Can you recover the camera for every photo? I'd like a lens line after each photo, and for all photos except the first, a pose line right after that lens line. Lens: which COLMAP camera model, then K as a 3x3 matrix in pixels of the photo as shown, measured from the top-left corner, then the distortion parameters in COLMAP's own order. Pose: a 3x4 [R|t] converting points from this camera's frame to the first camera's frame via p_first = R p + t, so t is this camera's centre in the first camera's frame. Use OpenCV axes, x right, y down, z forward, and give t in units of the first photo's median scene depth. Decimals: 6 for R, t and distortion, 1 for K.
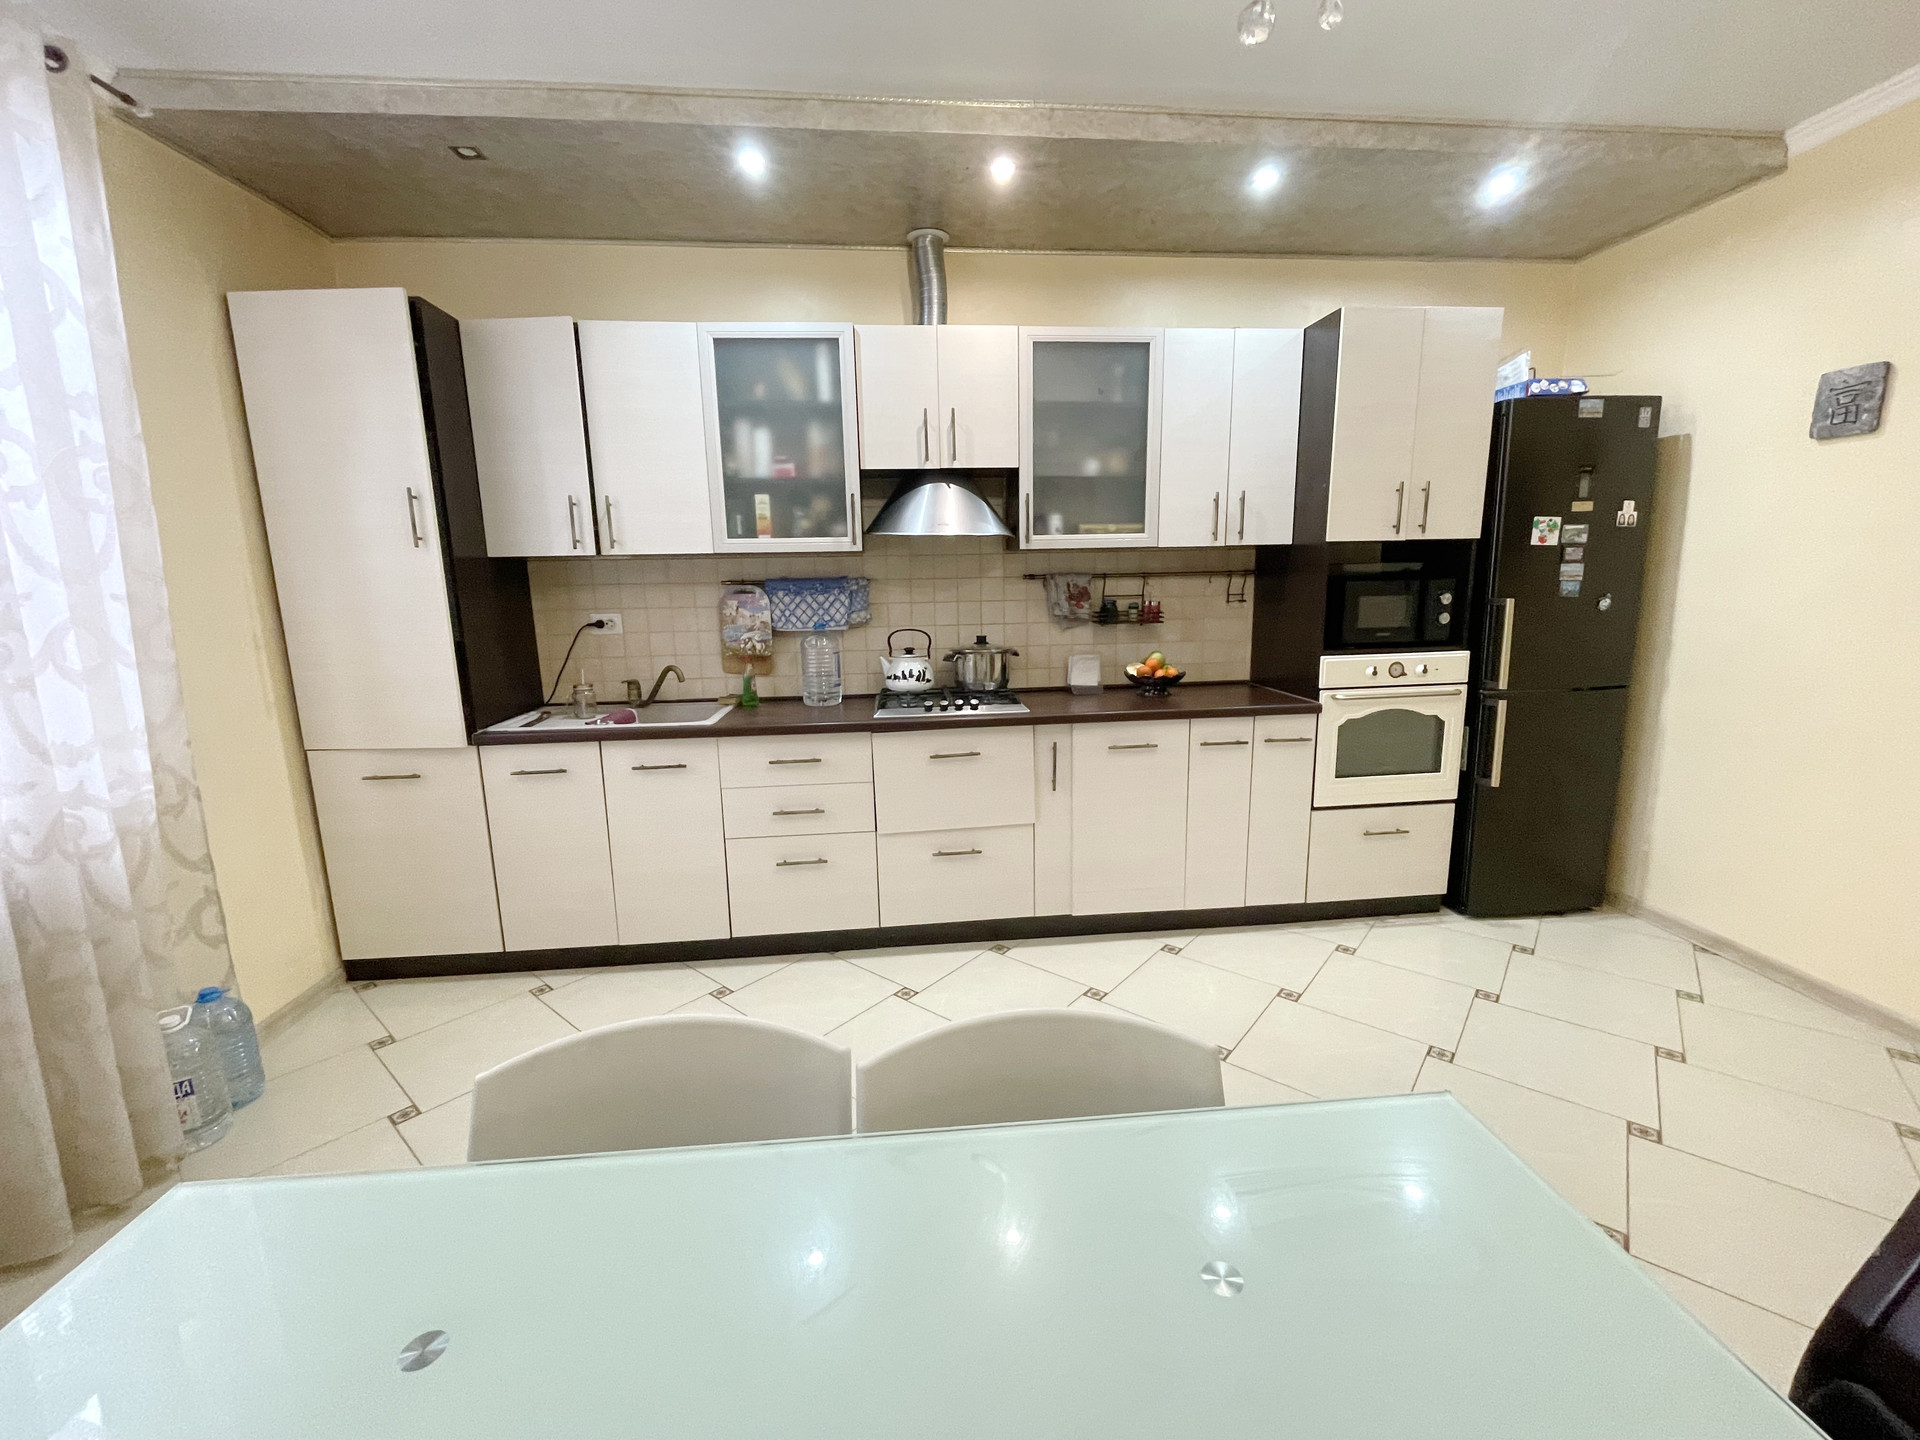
lens RADIAL K [[778.5, 0, 964.4], [0, 778.5, 714.3], [0, 0, 1]] dist [0.000296, -0.000065]
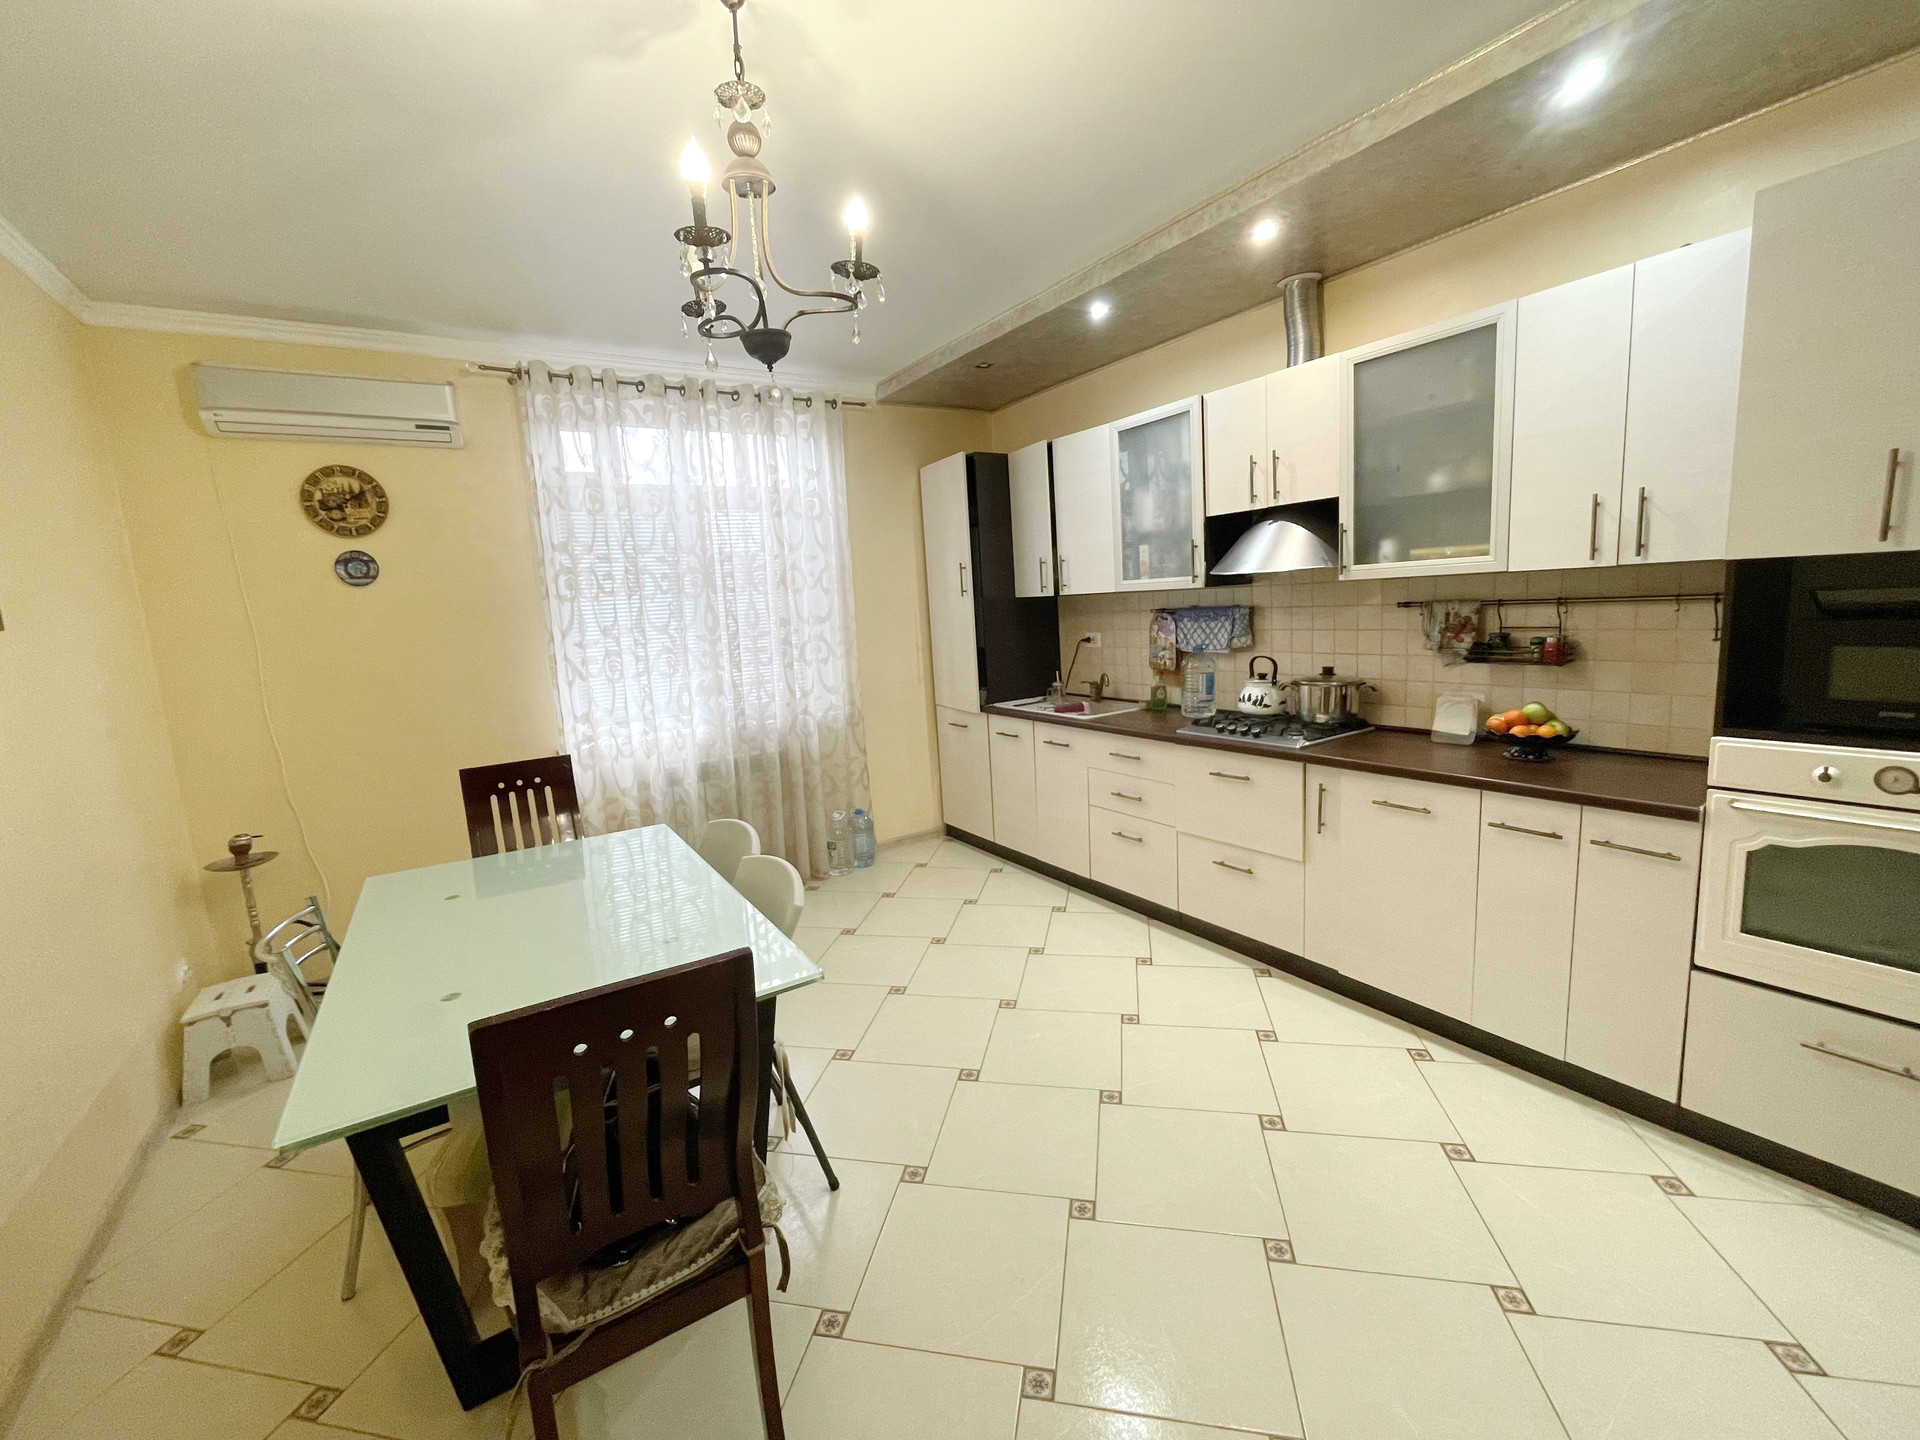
lens RADIAL K [[778.5, 0, 964.4], [0, 778.5, 714.3], [0, 0, 1]] dist [0.000296, -0.000065]
pose [[0.475017, 0.121648, -0.871527, 0.710743], [-0.103345, 0.991257, 0.082033, -0.080005], [0.873887, 0.051101, 0.483436, 0.141081]]
